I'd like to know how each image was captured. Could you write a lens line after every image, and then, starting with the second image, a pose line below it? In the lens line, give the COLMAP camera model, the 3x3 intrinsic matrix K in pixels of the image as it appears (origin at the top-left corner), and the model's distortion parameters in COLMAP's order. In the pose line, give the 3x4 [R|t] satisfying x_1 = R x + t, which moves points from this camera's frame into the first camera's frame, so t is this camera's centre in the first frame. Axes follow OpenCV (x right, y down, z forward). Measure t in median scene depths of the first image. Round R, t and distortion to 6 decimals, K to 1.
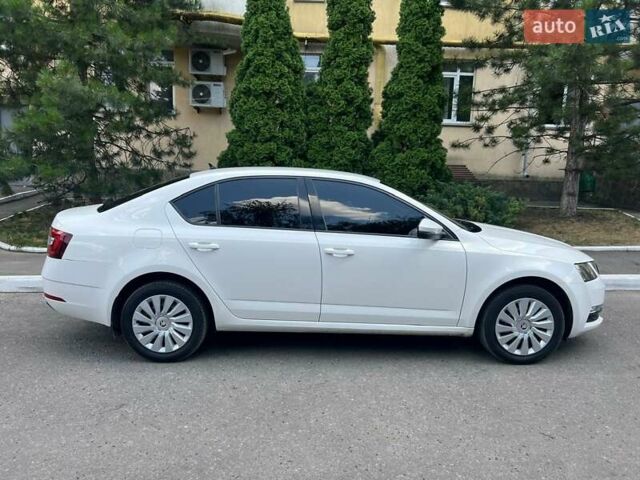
lens RADIAL K [[483.2, 0, 320.0], [0, 483.2, 240.0], [0, 0, 1]] dist [0.039340, -0.043062]
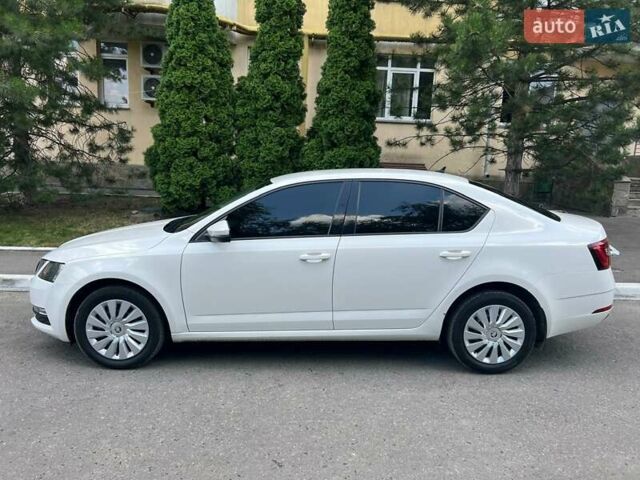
lens RADIAL K [[483.2, 0, 320.0], [0, 483.2, 240.0], [0, 0, 1]] dist [0.039340, -0.043062]
pose [[0.999690, 0.015526, -0.019445, 0.169689], [-0.015390, 0.999856, 0.007139, -0.007141], [0.019553, -0.006838, 0.999785, 0.029728]]
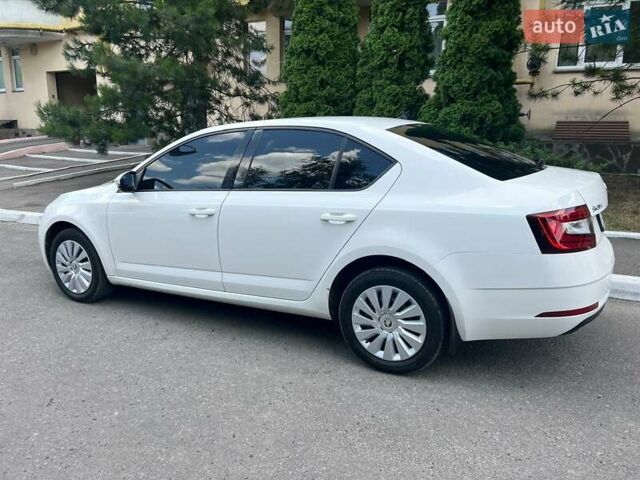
lens RADIAL K [[483.2, 0, 320.0], [0, 483.2, 240.0], [0, 0, 1]] dist [0.039340, -0.043062]
pose [[0.866975, 0.092518, -0.489688, 0.411945], [-0.059727, 0.994824, 0.082209, -0.005177], [0.494759, -0.042025, 0.868013, 0.139656]]
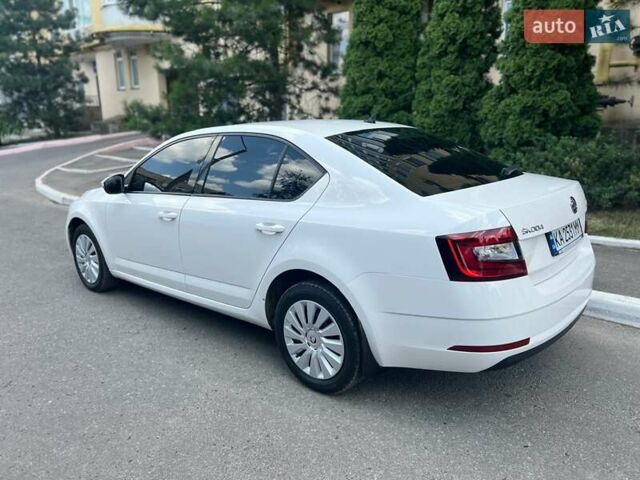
lens RADIAL K [[483.2, 0, 320.0], [0, 483.2, 240.0], [0, 0, 1]] dist [0.039340, -0.043062]
pose [[0.732586, 0.137934, -0.666552, 0.495683], [-0.076298, 0.989722, 0.120953, -0.026371], [0.676384, -0.037752, 0.735581, 0.212695]]
